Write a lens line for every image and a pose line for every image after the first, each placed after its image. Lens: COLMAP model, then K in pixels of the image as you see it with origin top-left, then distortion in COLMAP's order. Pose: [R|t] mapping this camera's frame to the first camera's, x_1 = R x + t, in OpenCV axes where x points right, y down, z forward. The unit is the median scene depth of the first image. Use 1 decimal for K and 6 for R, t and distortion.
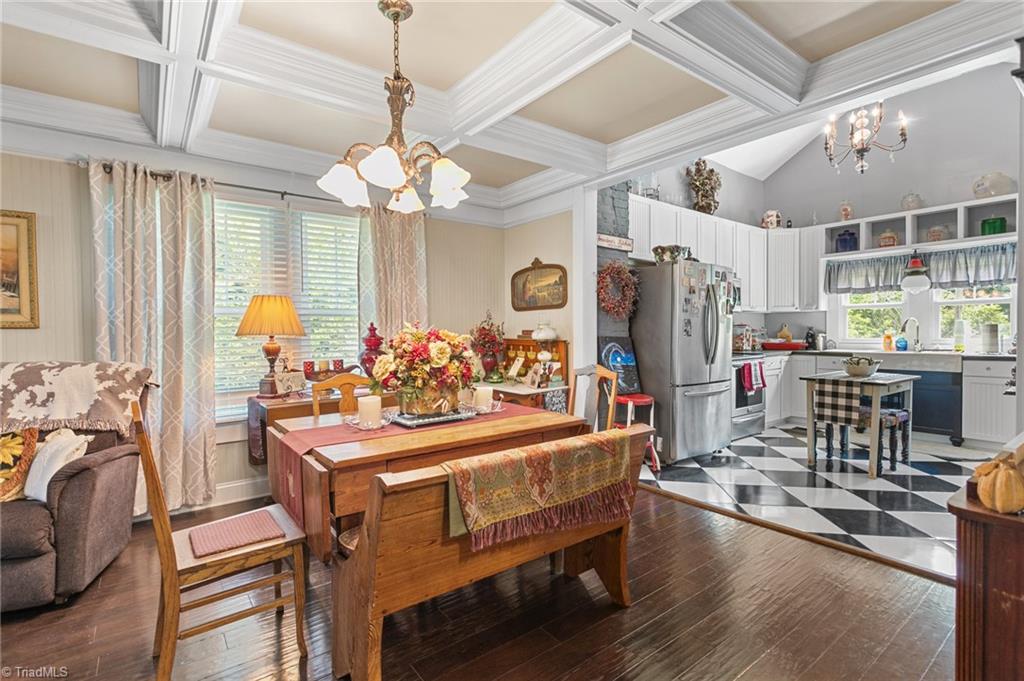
lens RADIAL K [[484.7, 0, 507.2], [0, 484.7, 343.9], [0, 0, 1]] dist [0.002118, -0.000999]
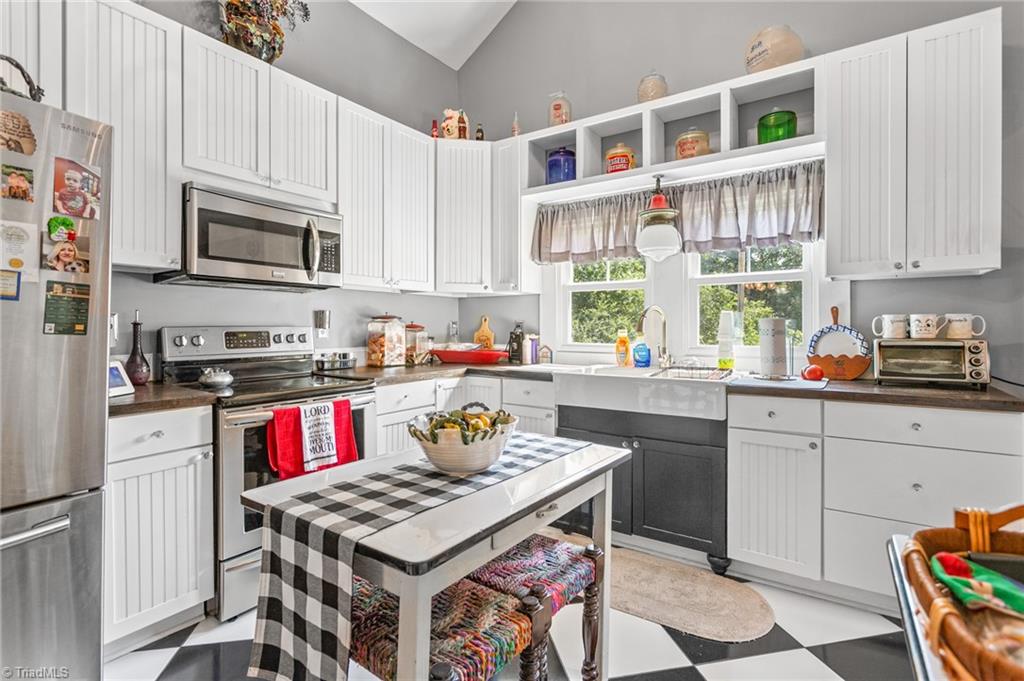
lens RADIAL K [[484.7, 0, 517.8], [0, 484.7, 332.5], [0, 0, 1]] dist [0.002118, -0.000999]
pose [[0.951928, 0.007749, 0.306223, 0.515002], [-0.003055, 0.999870, -0.015805, -0.016014], [-0.306306, 0.014110, 0.951829, 0.526038]]
